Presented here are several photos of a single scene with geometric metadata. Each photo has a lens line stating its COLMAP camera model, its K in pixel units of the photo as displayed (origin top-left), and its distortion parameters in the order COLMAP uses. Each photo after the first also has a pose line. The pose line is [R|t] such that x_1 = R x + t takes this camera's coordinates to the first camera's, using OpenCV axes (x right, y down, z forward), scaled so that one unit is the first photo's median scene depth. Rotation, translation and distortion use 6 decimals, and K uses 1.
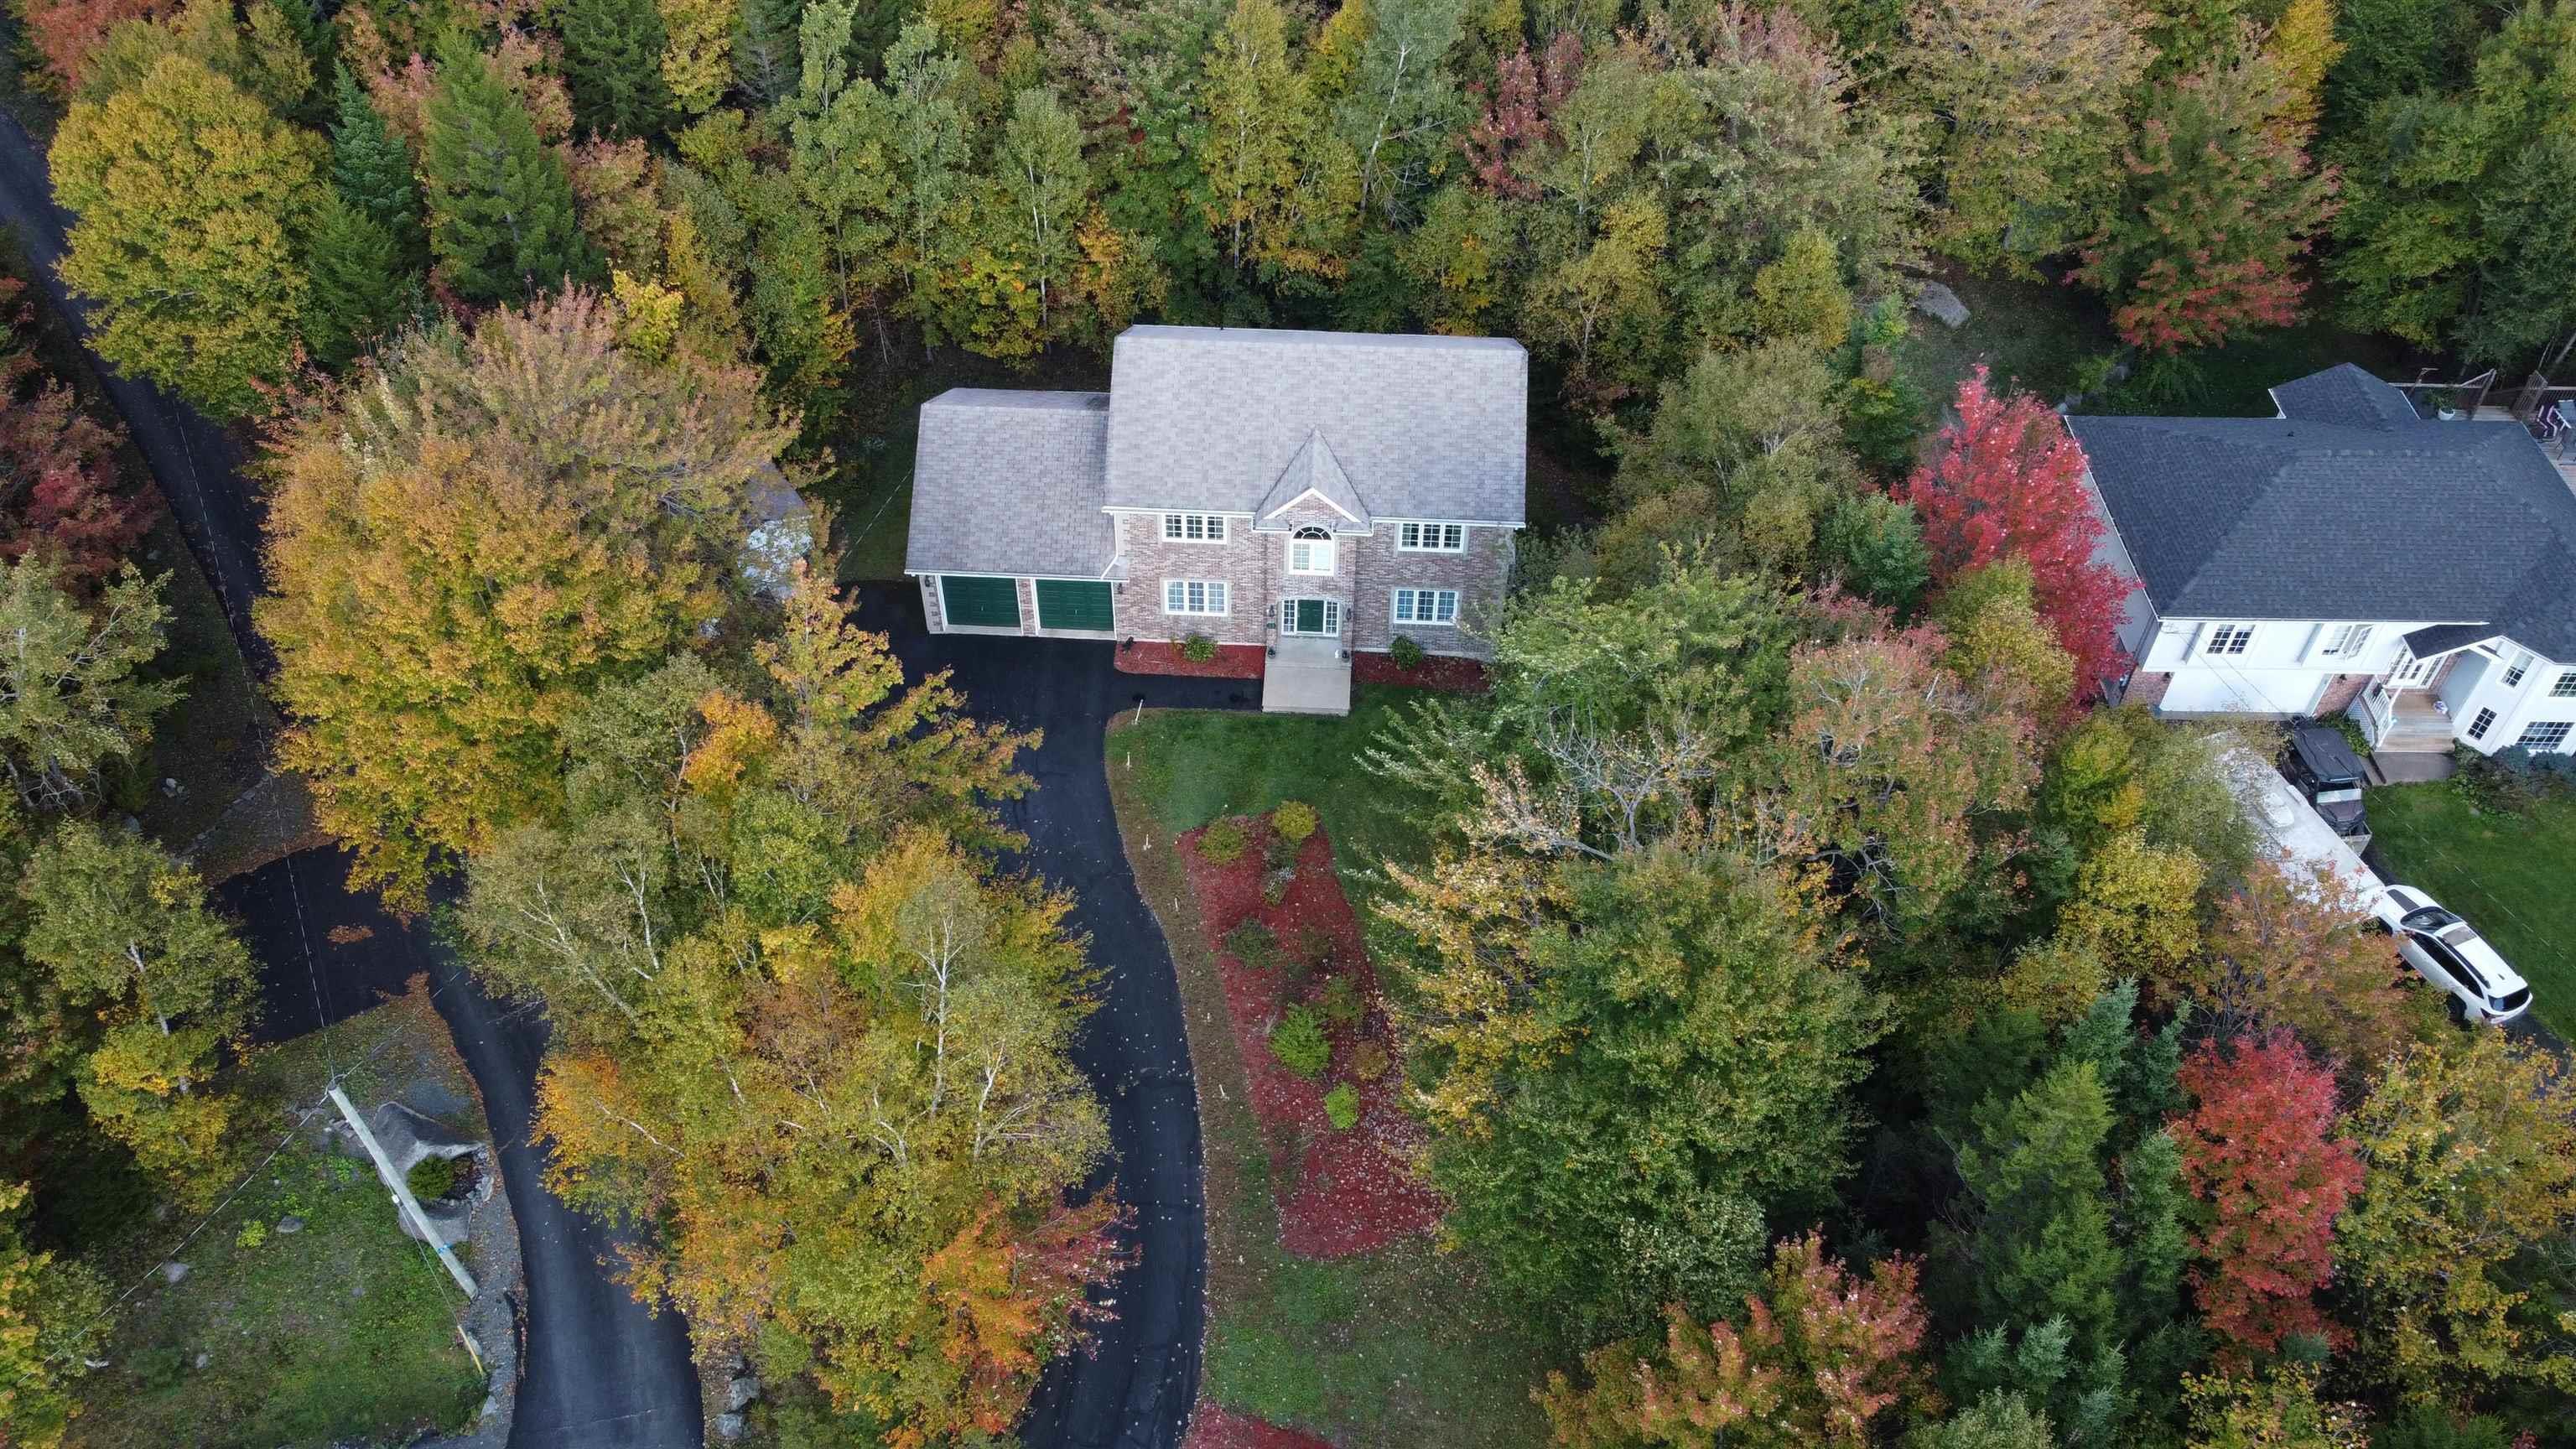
lens RADIAL K [[1945.0, 0, 1282.1], [0, 1945.0, 715.1], [0, 0, 1]] dist [-0.001813, 0.003743]
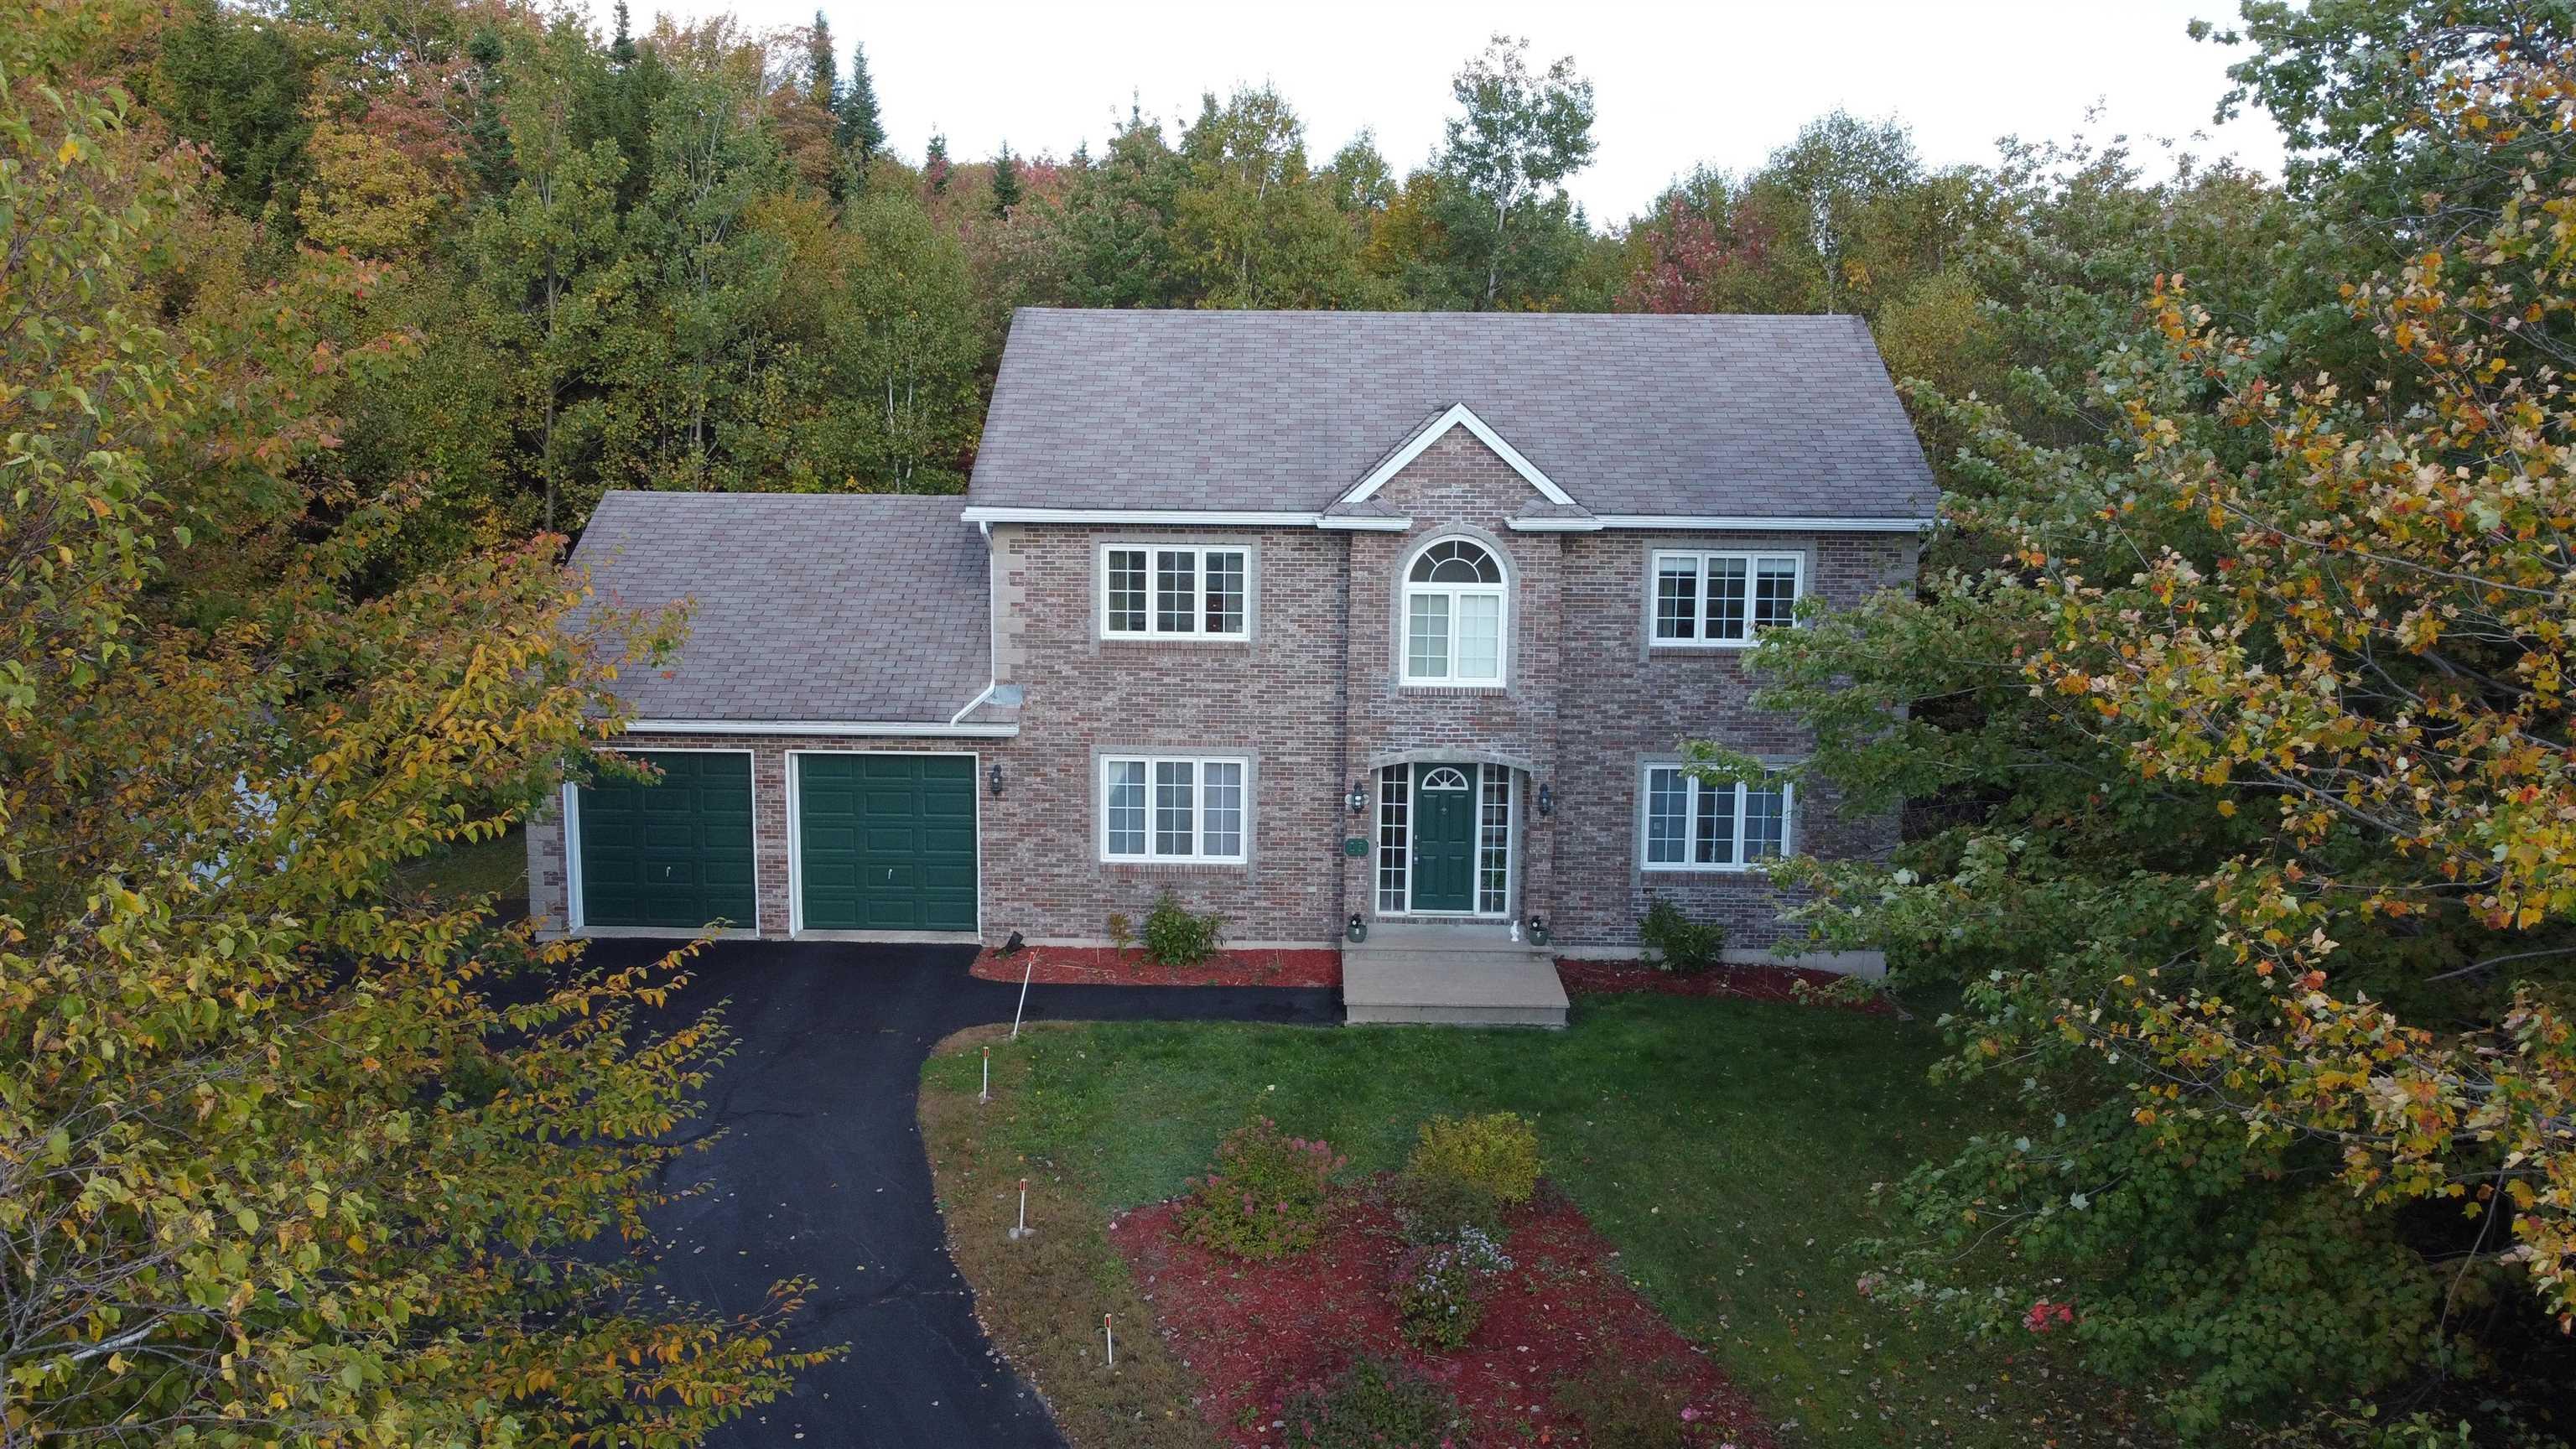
lens RADIAL K [[1945.0, 0, 1275.5], [0, 1945.0, 737.6], [0, 0, 1]] dist [-0.001813, 0.003743]
pose [[0.999566, -0.003612, 0.029225, -0.034867], [0.020537, 0.796756, -0.603952, 0.185768], [-0.021104, 0.604290, 0.796485, 0.658493]]
